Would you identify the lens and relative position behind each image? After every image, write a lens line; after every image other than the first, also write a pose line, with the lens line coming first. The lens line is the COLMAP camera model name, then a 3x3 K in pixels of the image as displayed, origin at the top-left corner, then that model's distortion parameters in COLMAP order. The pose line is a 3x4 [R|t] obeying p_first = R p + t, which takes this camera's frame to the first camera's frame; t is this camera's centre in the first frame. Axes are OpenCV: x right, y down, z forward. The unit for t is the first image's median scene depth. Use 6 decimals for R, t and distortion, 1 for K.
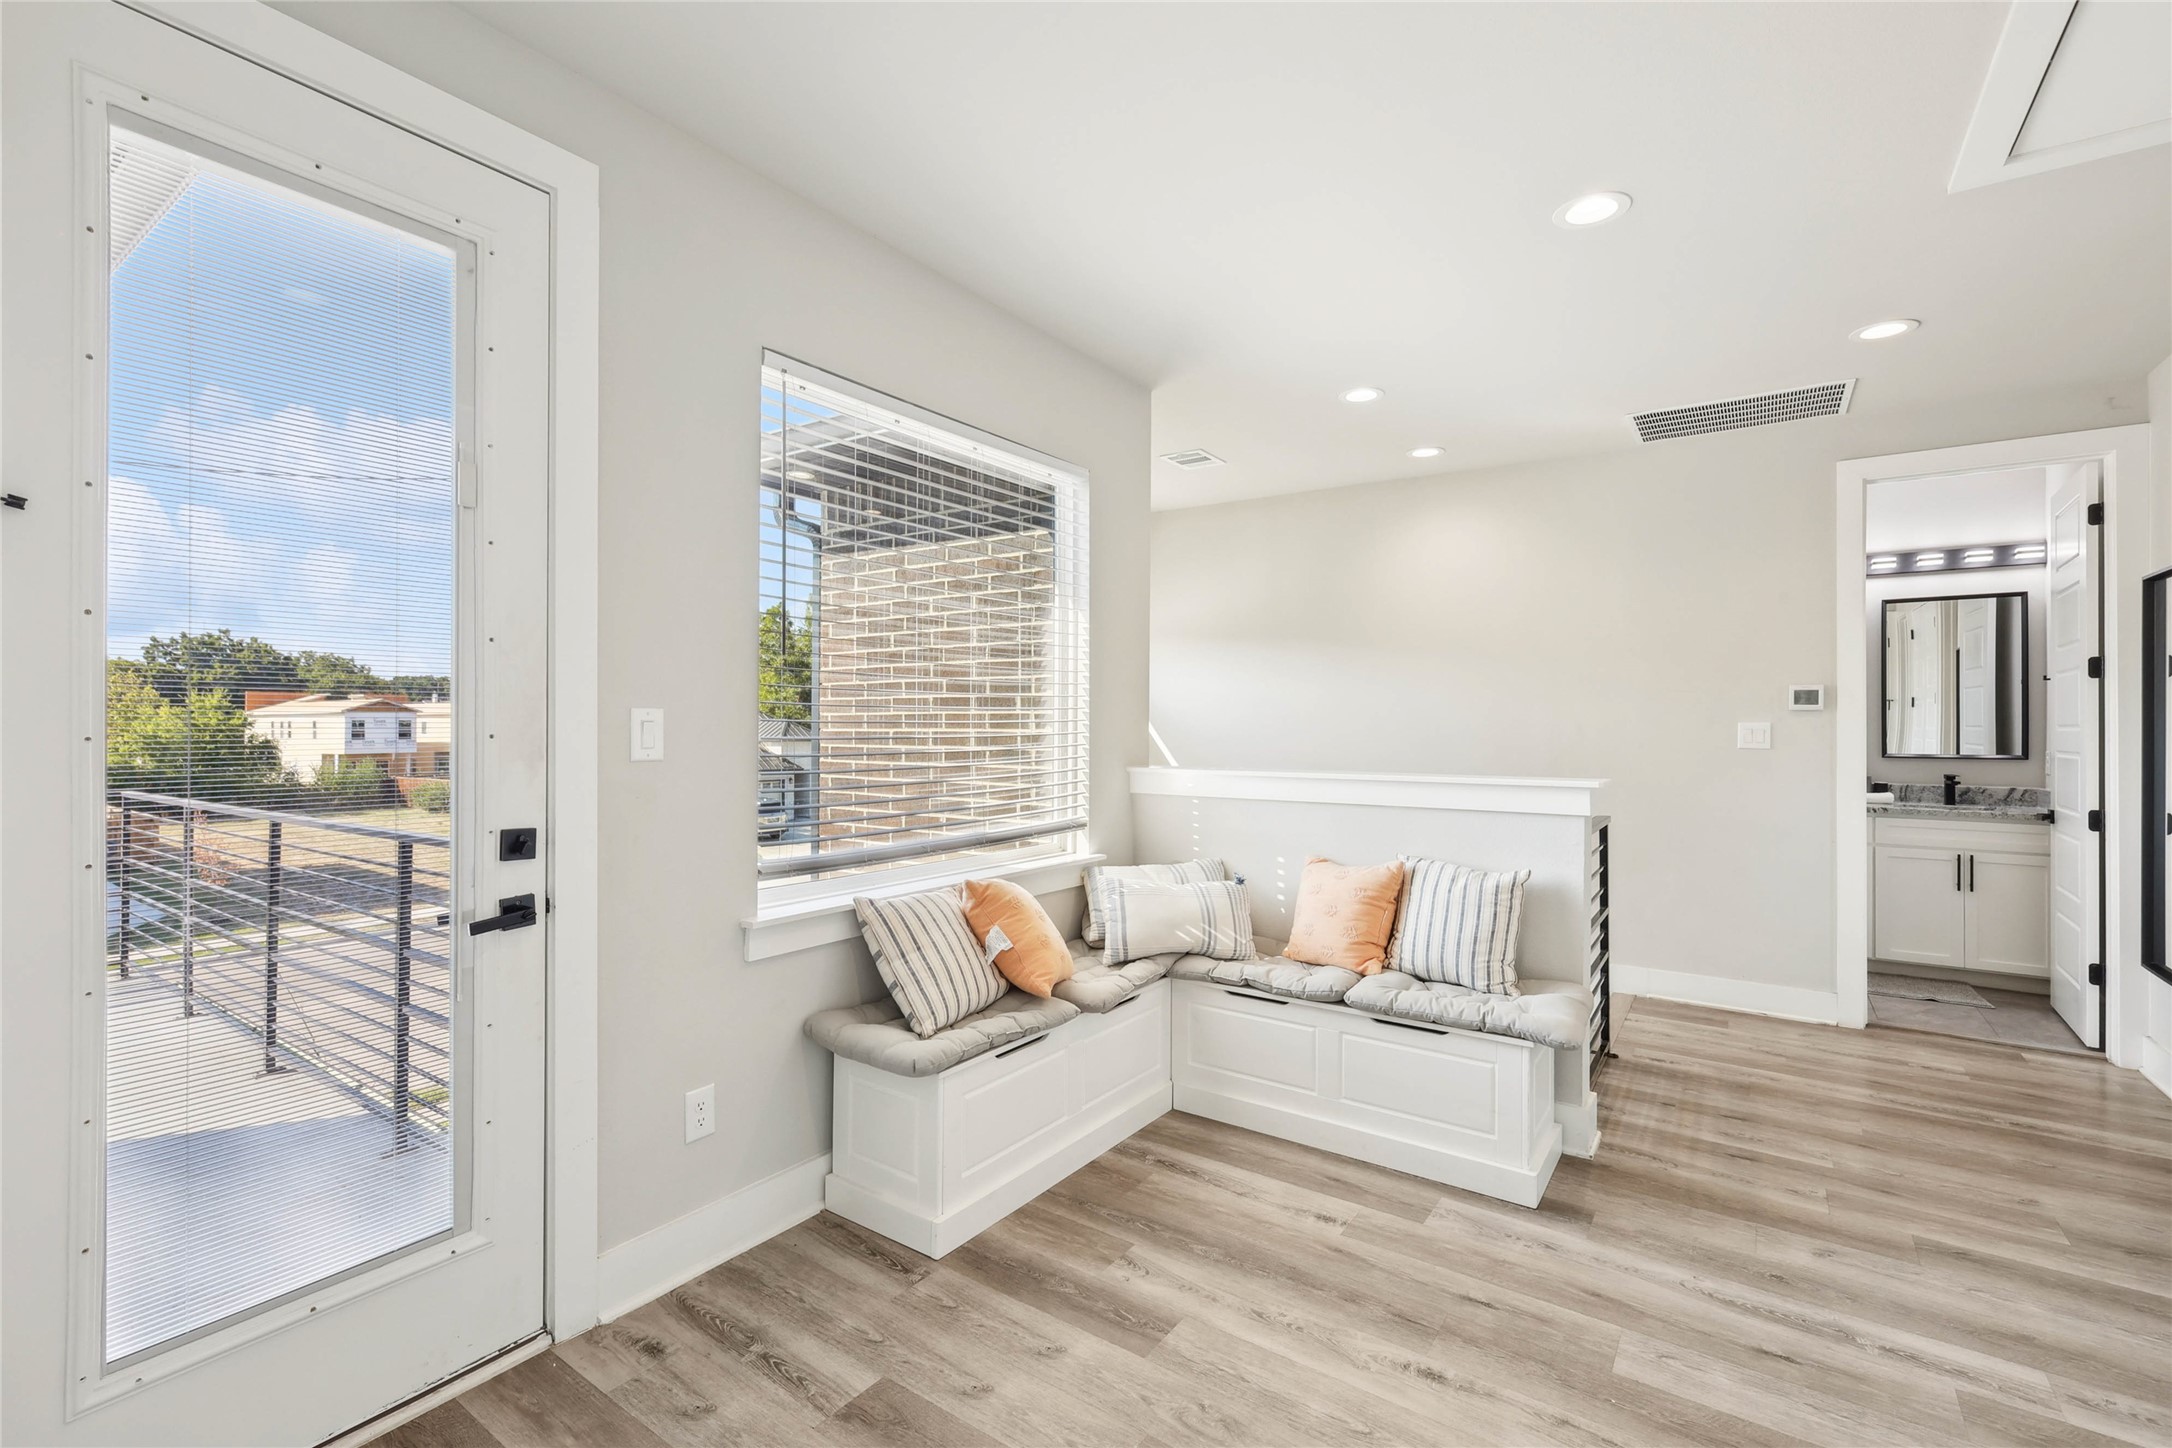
lens RADIAL K [[954.6, 0, 1089.5], [0, 954.6, 726.7], [0, 0, 1]] dist [0.004371, 0.000685]
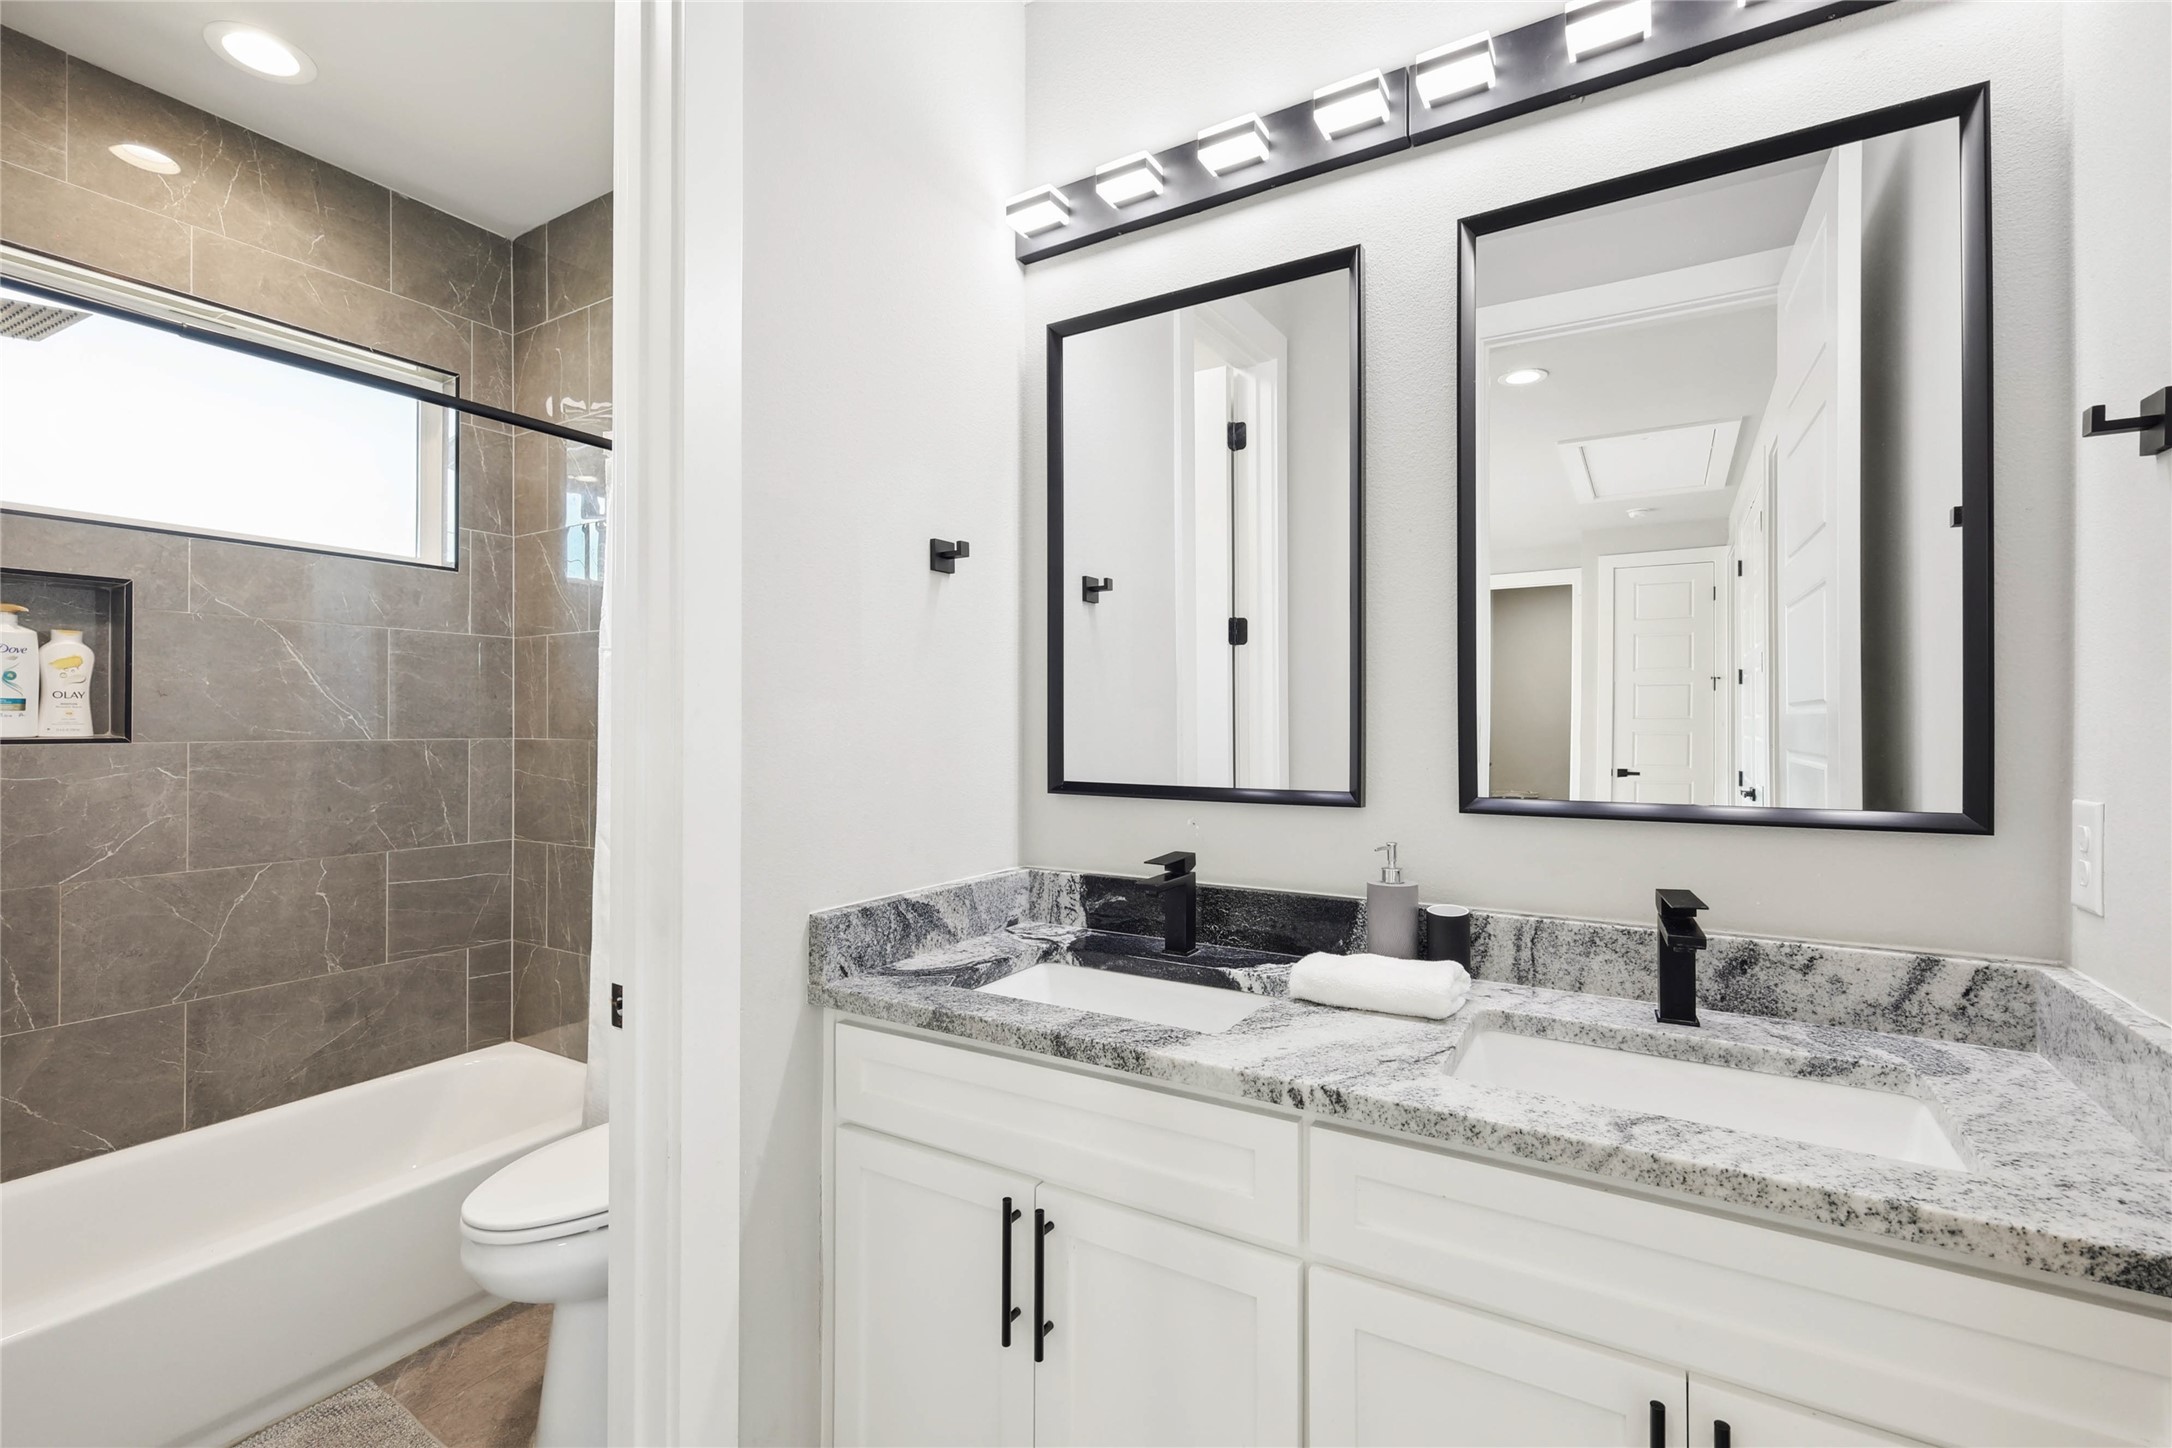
lens RADIAL K [[954.6, 0, 1083.6], [0, 954.6, 720.3], [0, 0, 1]] dist [0.004371, 0.000685]
pose [[0.998081, -0.001375, 0.061899, 0.738689], [0.001648, 0.999989, -0.004354, 0.008368], [-0.061893, 0.004448, 0.998073, 0.774246]]
